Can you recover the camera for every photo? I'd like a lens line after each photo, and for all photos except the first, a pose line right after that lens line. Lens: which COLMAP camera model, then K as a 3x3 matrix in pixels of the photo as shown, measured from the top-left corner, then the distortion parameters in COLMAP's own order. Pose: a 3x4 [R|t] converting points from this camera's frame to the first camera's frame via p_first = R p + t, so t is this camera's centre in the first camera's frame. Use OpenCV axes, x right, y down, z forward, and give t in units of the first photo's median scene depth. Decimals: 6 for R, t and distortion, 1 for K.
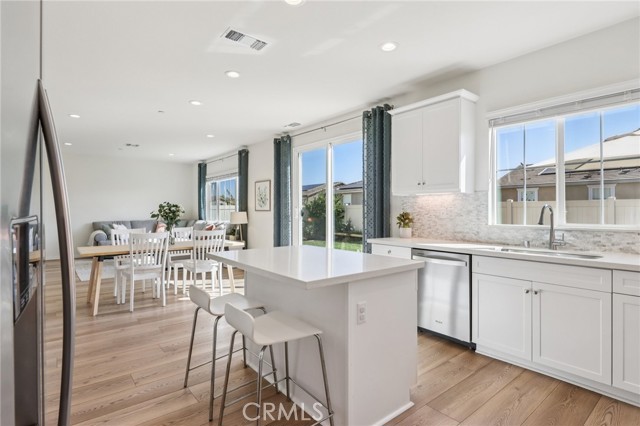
lens RADIAL K [[330.2, 0, 314.5], [0, 330.2, 210.2], [0, 0, 1]] dist [-0.001805, -0.009857]
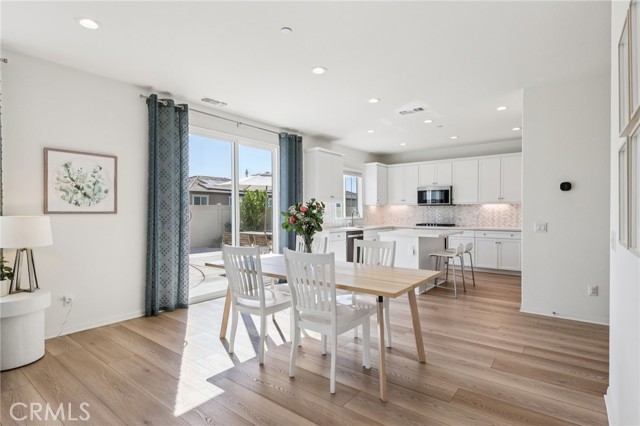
lens RADIAL K [[330.2, 0, 314.5], [0, 330.2, 210.2], [0, 0, 1]] dist [-0.001805, -0.009857]
pose [[-0.225572, 0.003920, 0.974219, -0.866781], [0.000334, 0.999992, -0.003946, 0.000290], [-0.974226, -0.000565, -0.225572, 0.929869]]
